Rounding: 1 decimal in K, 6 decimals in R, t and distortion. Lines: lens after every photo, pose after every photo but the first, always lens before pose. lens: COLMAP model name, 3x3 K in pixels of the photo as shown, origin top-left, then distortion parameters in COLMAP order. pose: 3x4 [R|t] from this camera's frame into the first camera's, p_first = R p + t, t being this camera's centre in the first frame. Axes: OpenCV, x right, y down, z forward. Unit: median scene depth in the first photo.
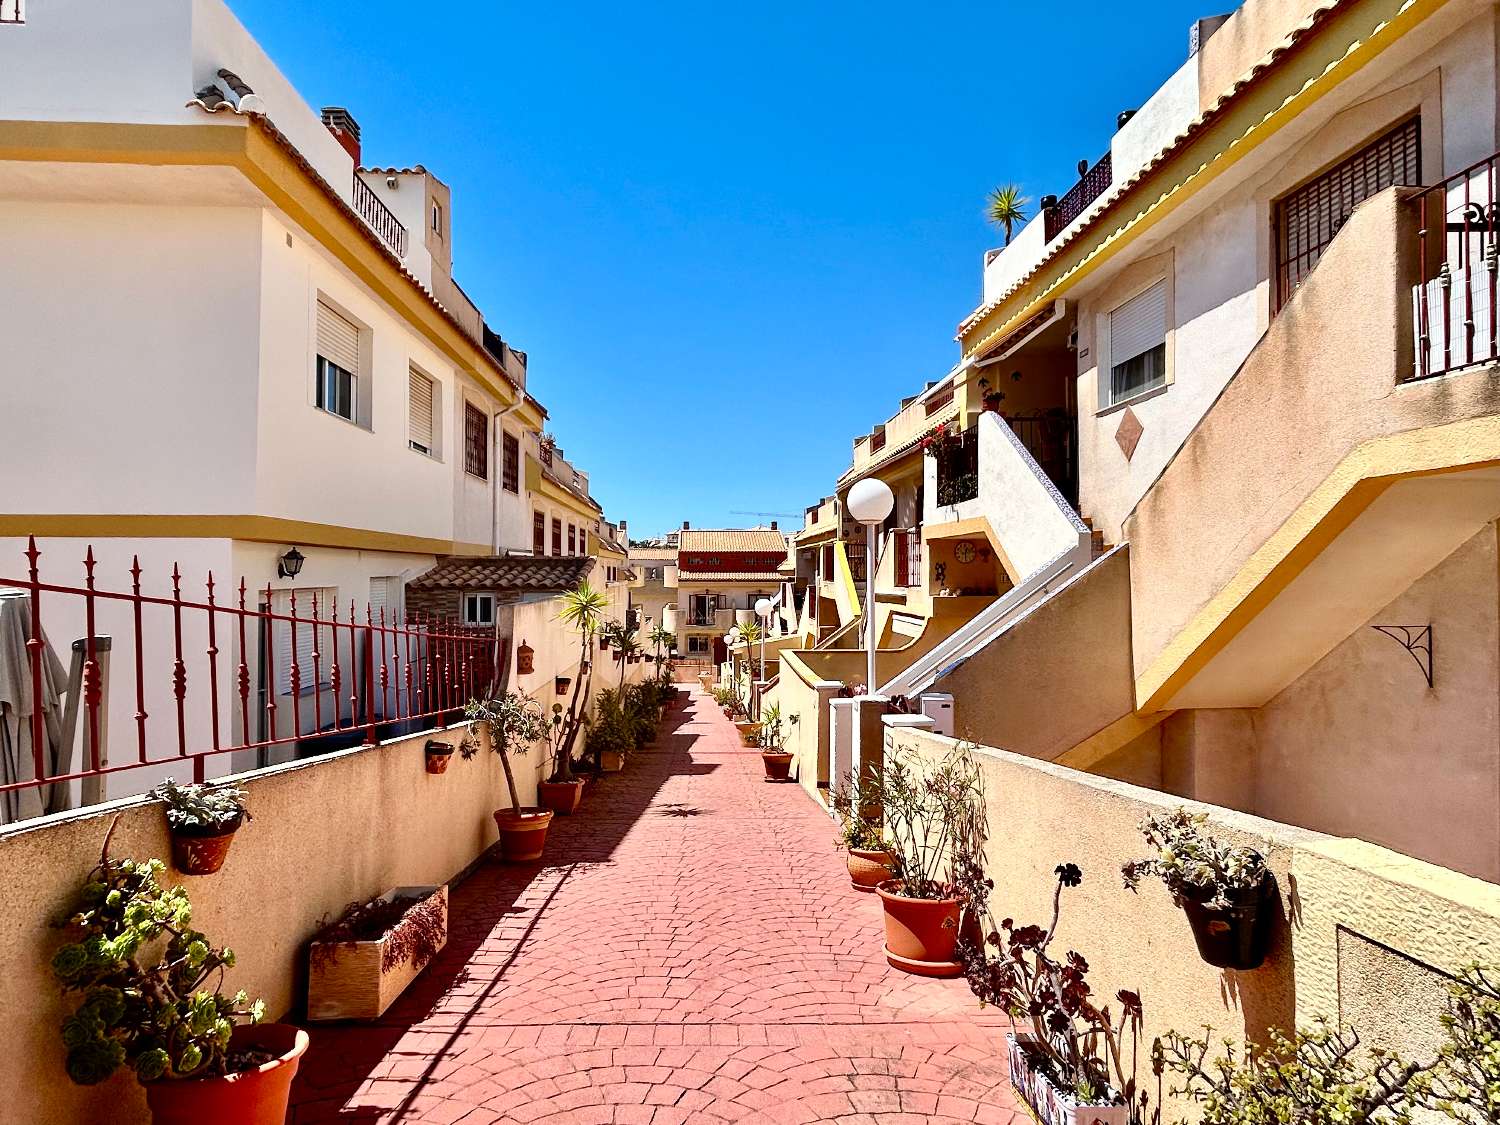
lens RADIAL K [[851.8, 0, 751.6], [0, 851.8, 568.2], [0, 0, 1]] dist [-0.002679, -0.000053]
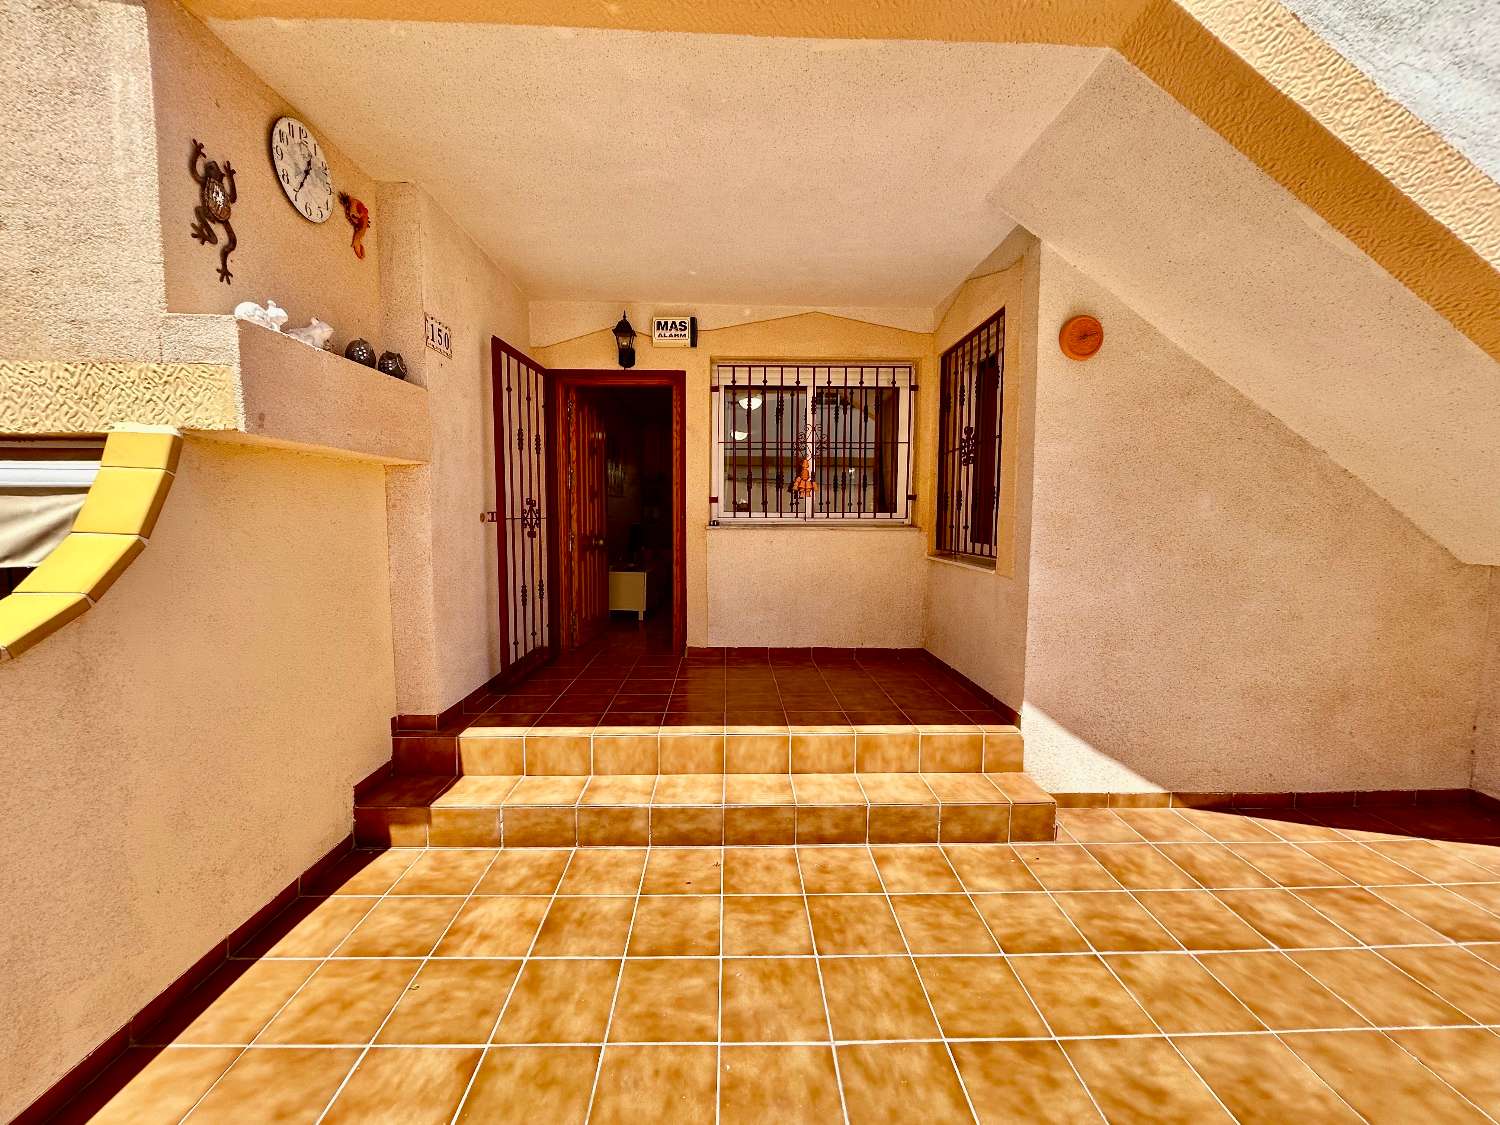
lens RADIAL K [[604.2, 0, 747.9], [0, 604.2, 562.9], [0, 0, 1]] dist [-0.001218, 0.000720]
pose [[0.031580, -0.074208, 0.996743, 0.070707], [-0.012897, 0.997127, 0.074645, 0.063803], [-0.999418, -0.015212, 0.030532, 0.749414]]
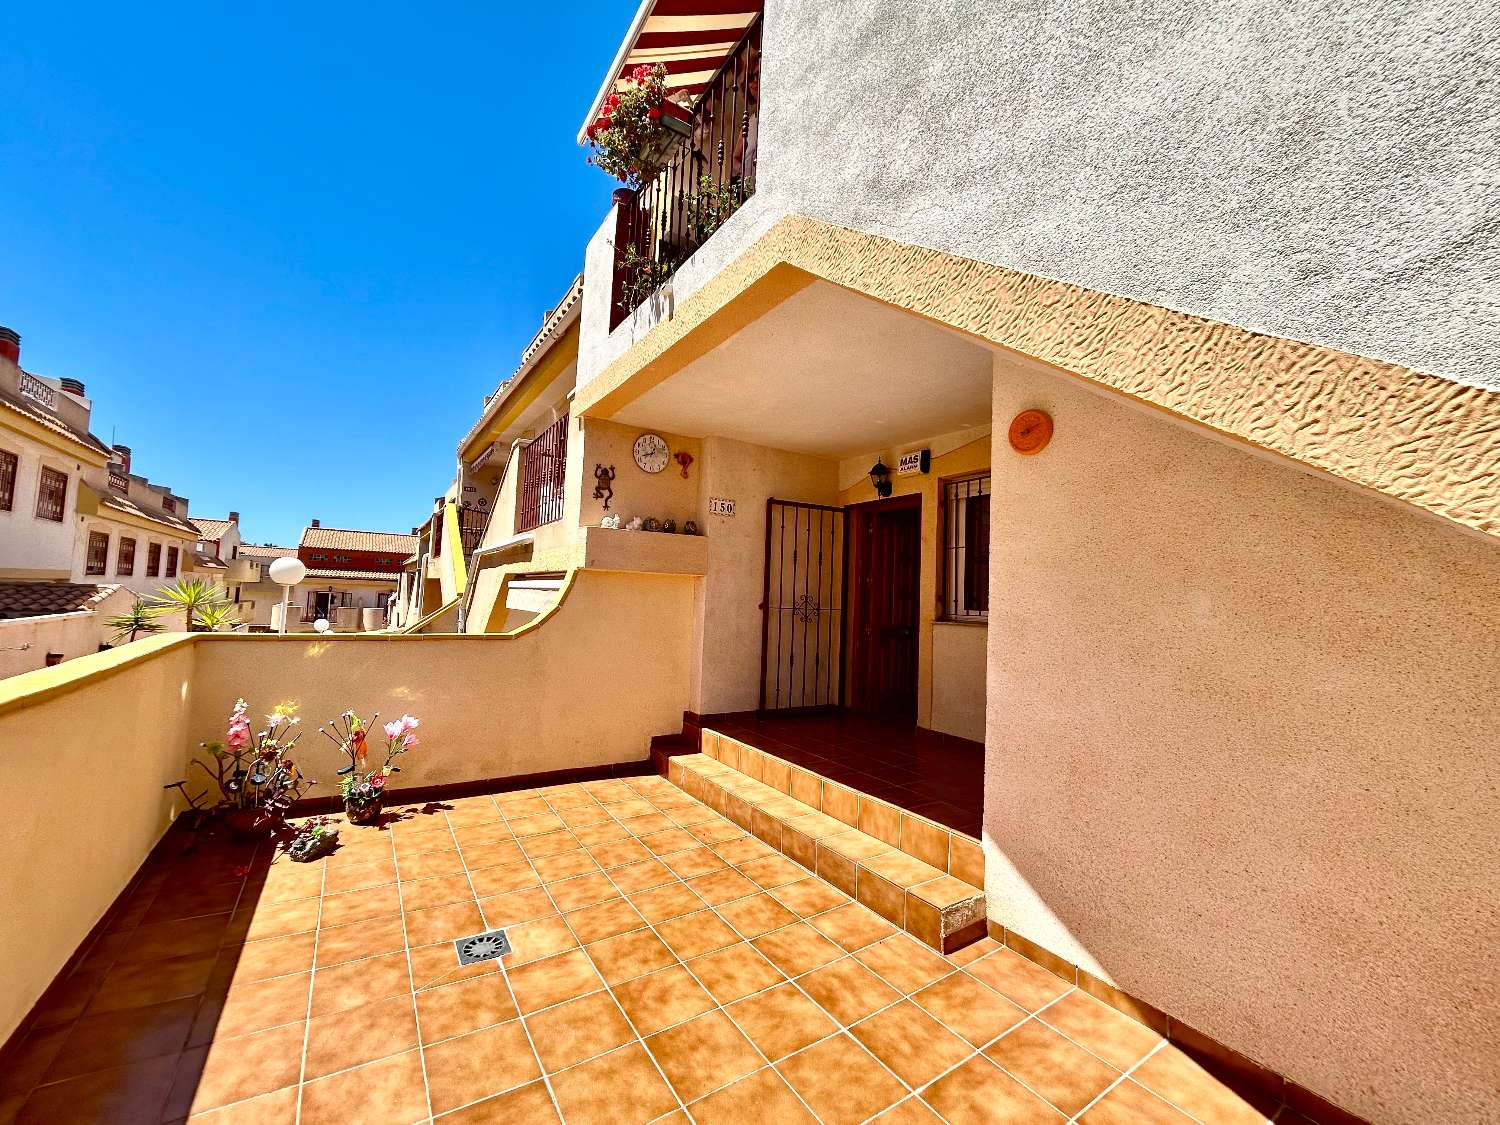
lens RADIAL K [[604.2, 0, 747.1], [0, 604.2, 564.9], [0, 0, 1]] dist [-0.001218, 0.000720]
pose [[0.871318, 0.067886, 0.486001, 0.105217], [-0.046765, 0.997364, -0.055473, 0.060521], [-0.488486, 0.025606, 0.872196, 0.547718]]
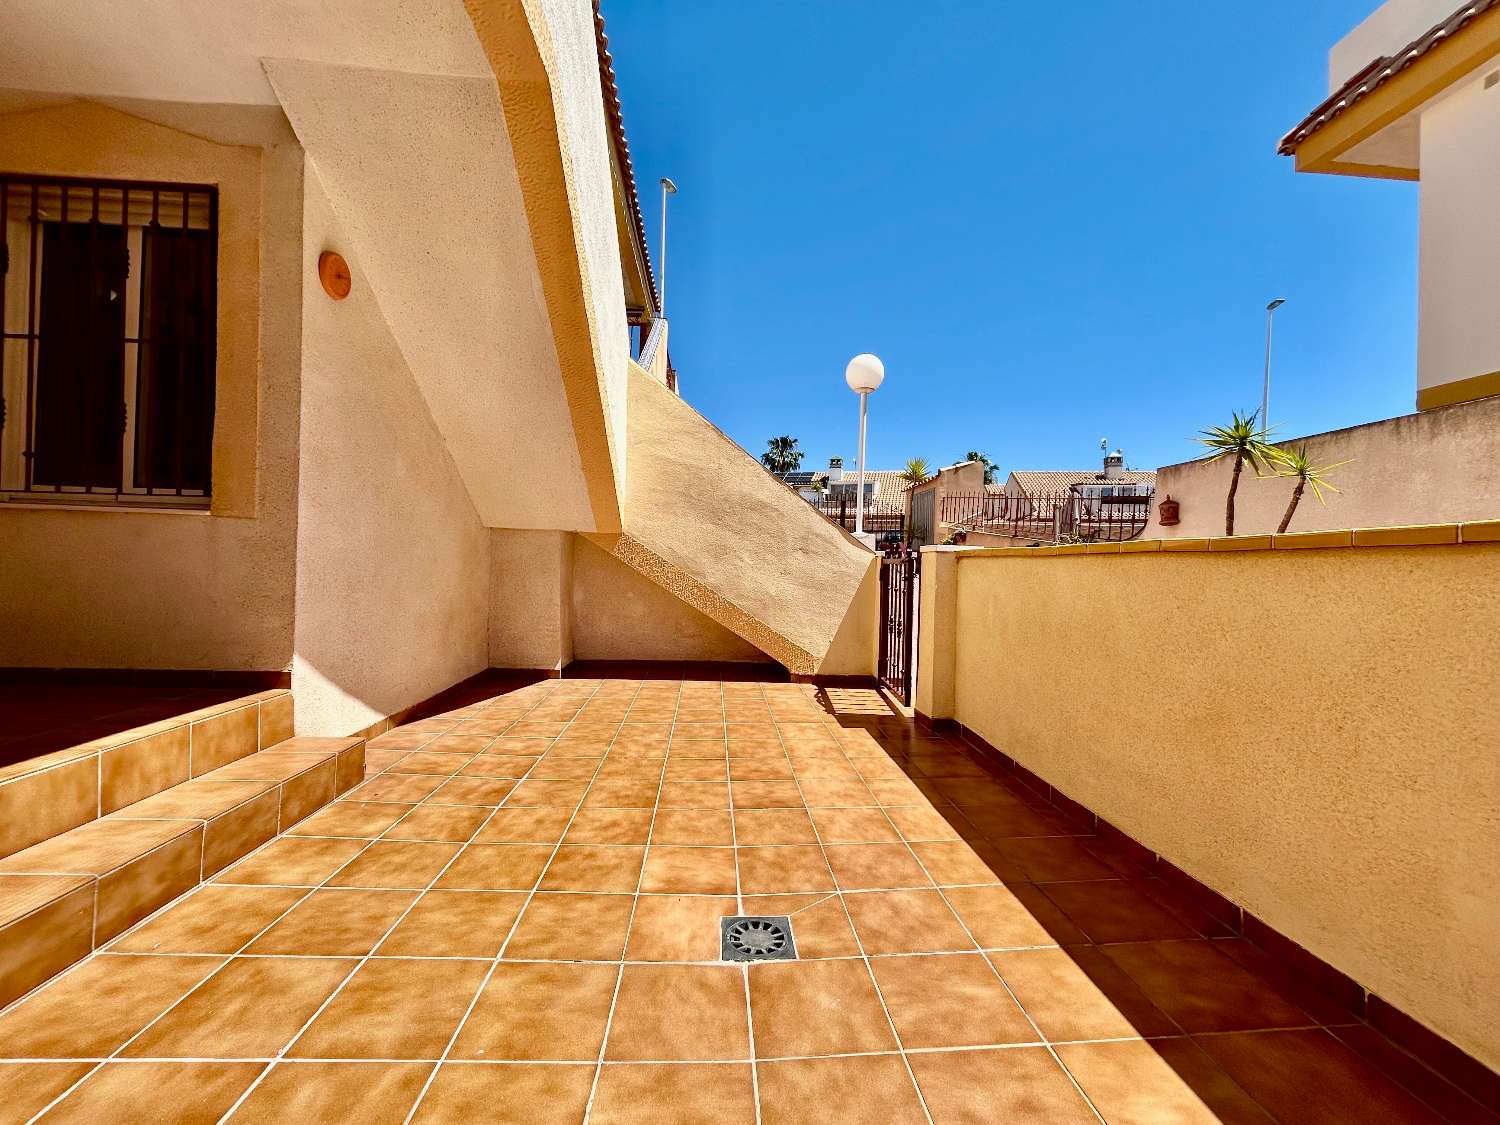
lens RADIAL K [[604.2, 0, 748.4], [0, 604.2, 561.9], [0, 0, 1]] dist [-0.001218, 0.000720]
pose [[-0.999690, -0.024868, 0.000823, 0.132470], [-0.024874, 0.999657, -0.008206, 0.092031], [-0.000619, -0.008224, -0.999966, 0.834289]]
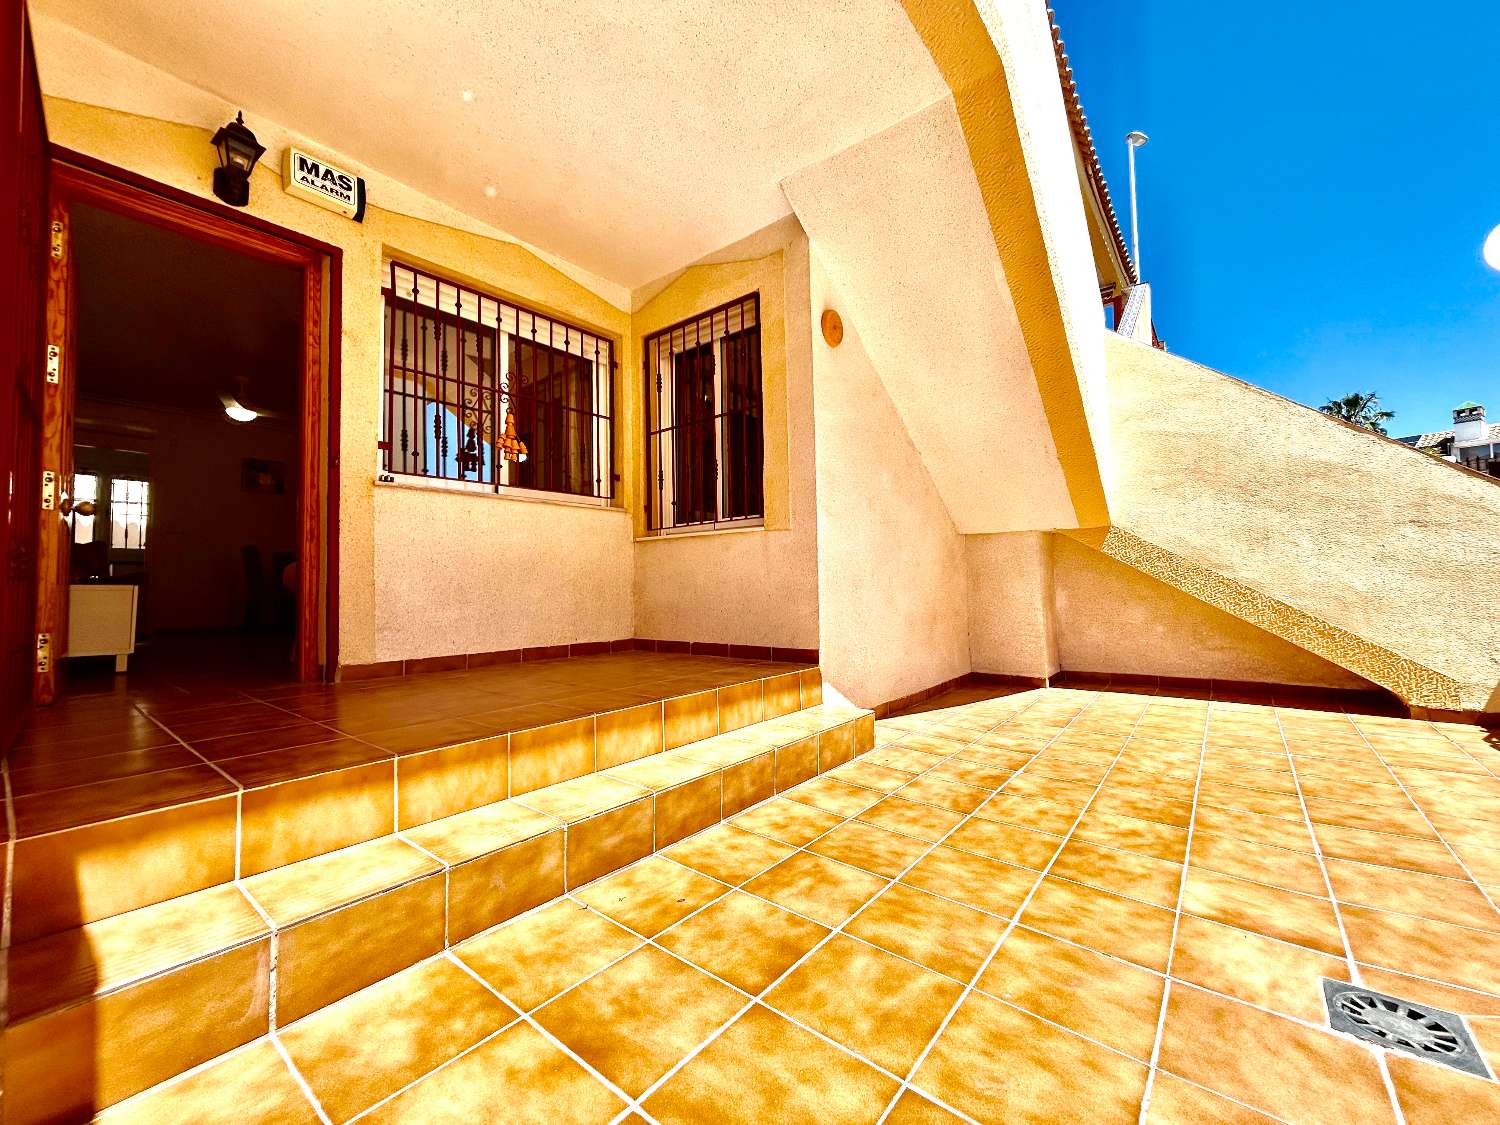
lens RADIAL K [[604.2, 0, 748.6], [0, 604.2, 563.1], [0, 0, 1]] dist [-0.001218, 0.000720]
pose [[-0.738671, 0.042356, 0.672734, 0.135879], [0.014326, 0.998785, -0.047154, 0.103666], [-0.673913, -0.025194, -0.738381, 0.836374]]
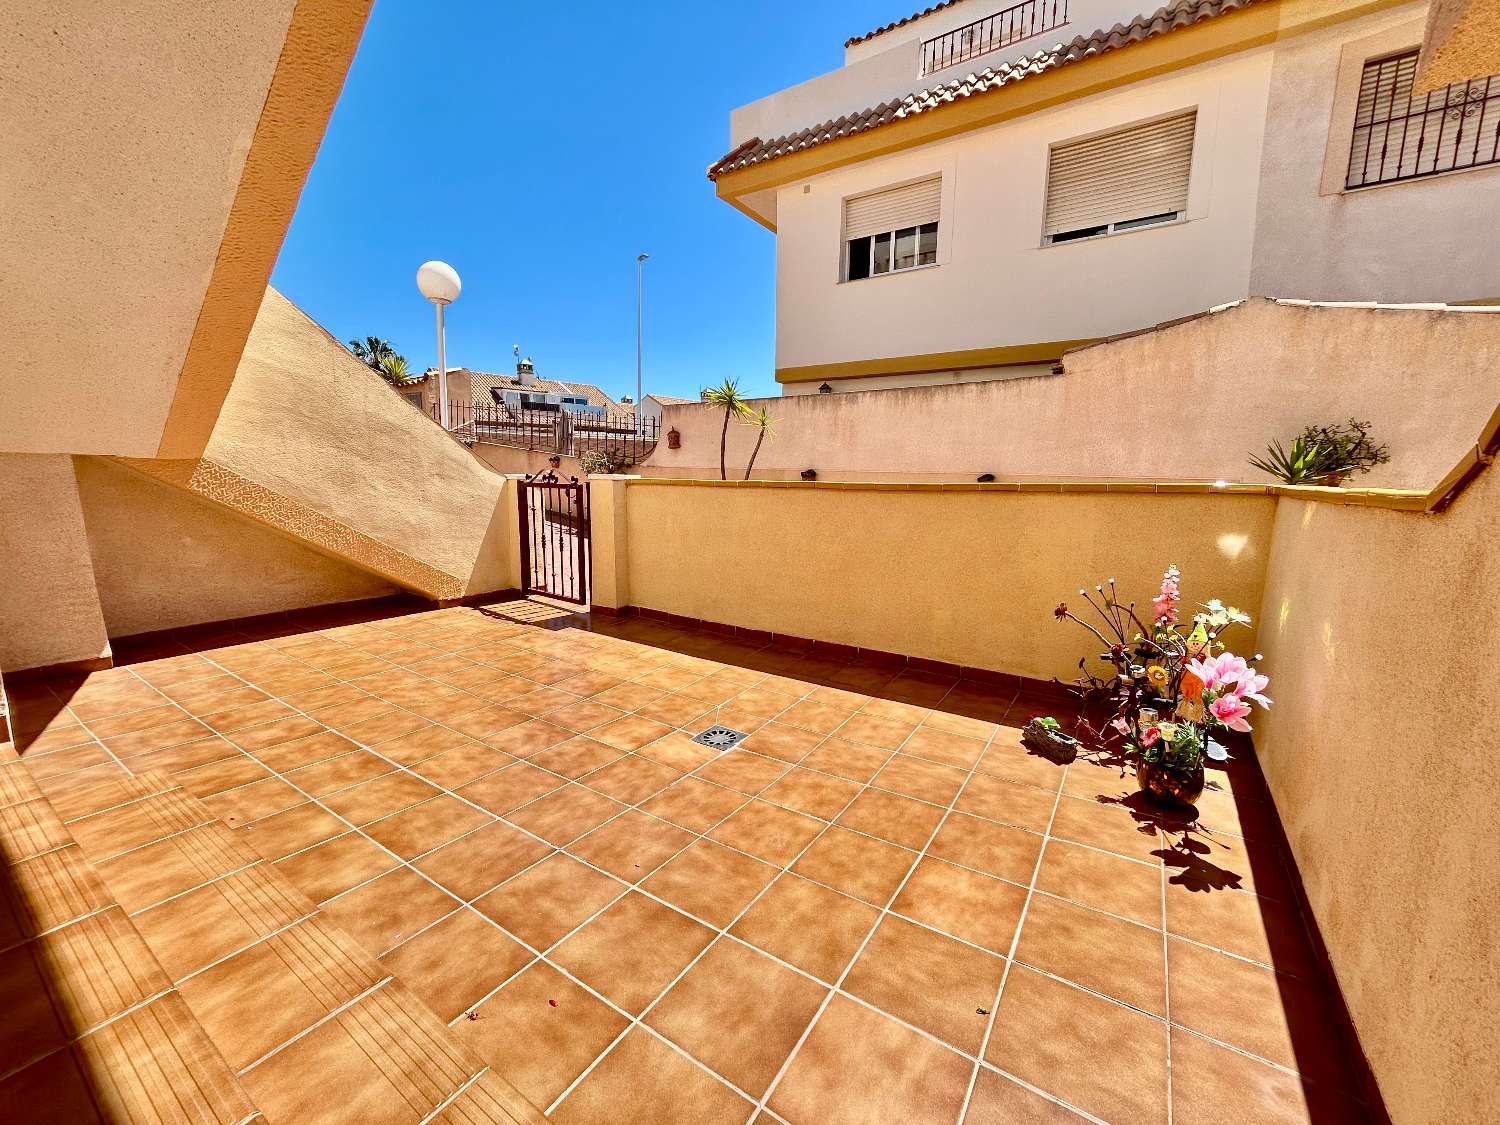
lens RADIAL K [[604.2, 0, 748.6], [0, 604.2, 561.3], [0, 0, 1]] dist [-0.001218, 0.000720]
pose [[-0.605677, 0.111281, -0.787891, 0.257690], [-0.004597, 0.989667, 0.143313, 0.081115], [0.795697, 0.090423, -0.598907, 0.834784]]
